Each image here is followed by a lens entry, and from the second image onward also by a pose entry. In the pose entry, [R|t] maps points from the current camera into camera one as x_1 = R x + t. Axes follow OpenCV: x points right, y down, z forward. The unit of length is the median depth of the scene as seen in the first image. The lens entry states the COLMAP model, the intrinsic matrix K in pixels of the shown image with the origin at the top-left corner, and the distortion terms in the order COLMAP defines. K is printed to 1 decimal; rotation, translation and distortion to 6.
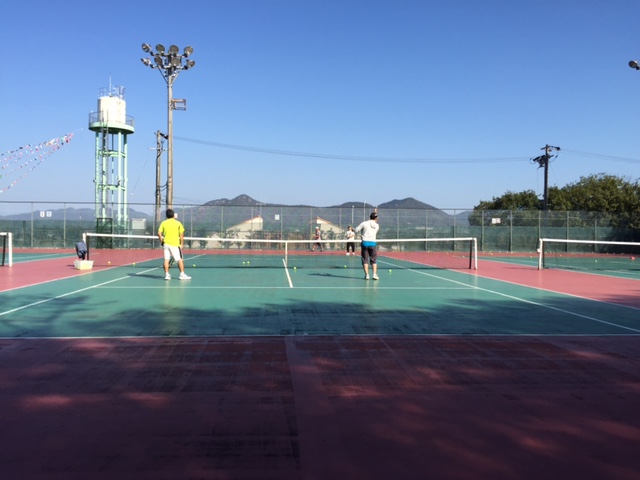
lens RADIAL K [[549.1, 0, 319.9], [0, 549.1, 240.2], [0, 0, 1]] dist [0.051016, -0.000779]
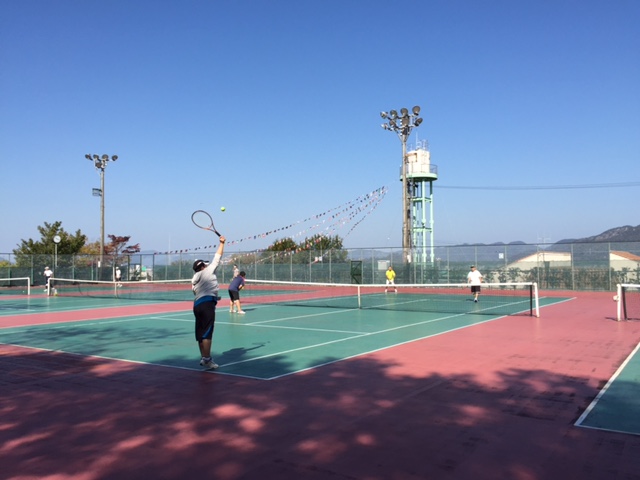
lens RADIAL K [[549.1, 0, 319.8], [0, 549.1, 239.5], [0, 0, 1]] dist [0.051016, -0.000779]
pose [[0.772389, -0.047824, -0.633347, 0.298229], [0.008581, 0.997856, -0.064884, -0.009541], [0.635092, 0.044681, 0.771143, 0.026854]]
